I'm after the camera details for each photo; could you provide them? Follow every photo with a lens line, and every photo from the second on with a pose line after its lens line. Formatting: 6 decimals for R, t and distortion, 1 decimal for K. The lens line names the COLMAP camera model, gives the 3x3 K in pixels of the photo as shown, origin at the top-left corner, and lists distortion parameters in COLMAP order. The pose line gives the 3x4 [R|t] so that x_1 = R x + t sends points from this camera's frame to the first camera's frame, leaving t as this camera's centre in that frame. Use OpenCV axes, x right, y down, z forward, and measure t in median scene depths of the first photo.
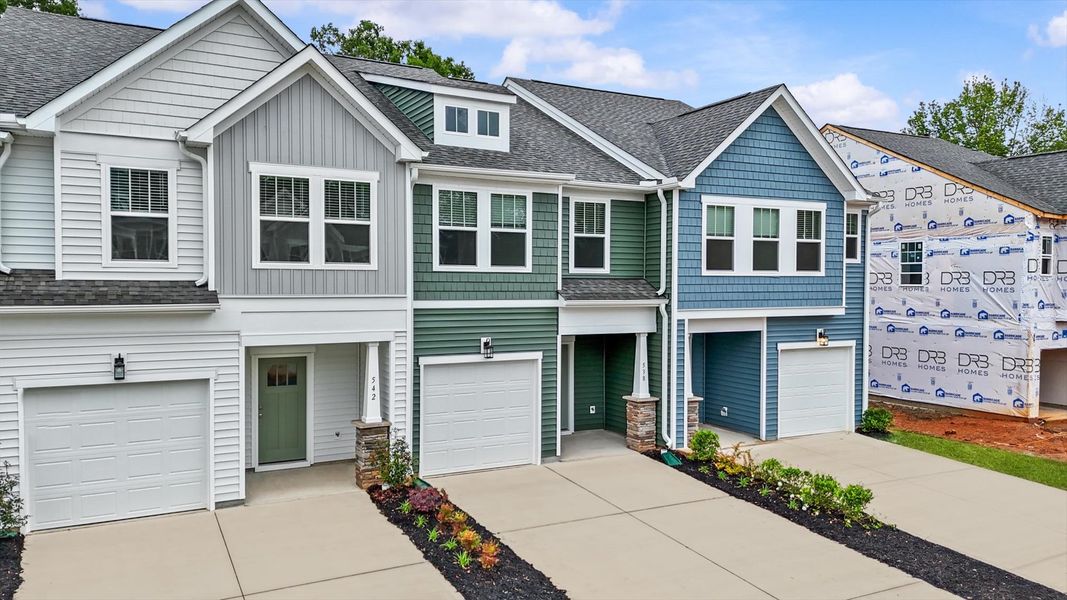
lens RADIAL K [[771.6, 0, 532.7], [0, 771.6, 303.4], [0, 0, 1]] dist [0.056093, -0.001155]
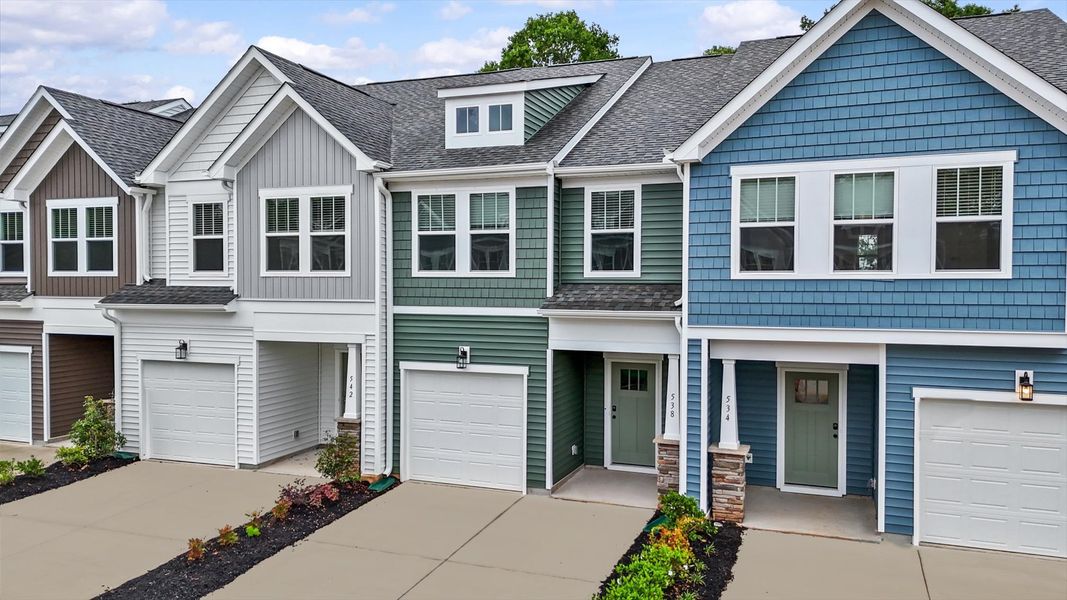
lens RADIAL K [[802.2, 0, 533.5], [0, 802.2, 300.0], [0, 0, 1]] dist [0.057339, -0.001859]
pose [[0.653887, 0.012415, -0.756490, 0.727428], [-0.022352, 0.999746, -0.002913, -0.011477], [0.756262, 0.018813, 0.653999, 0.414021]]
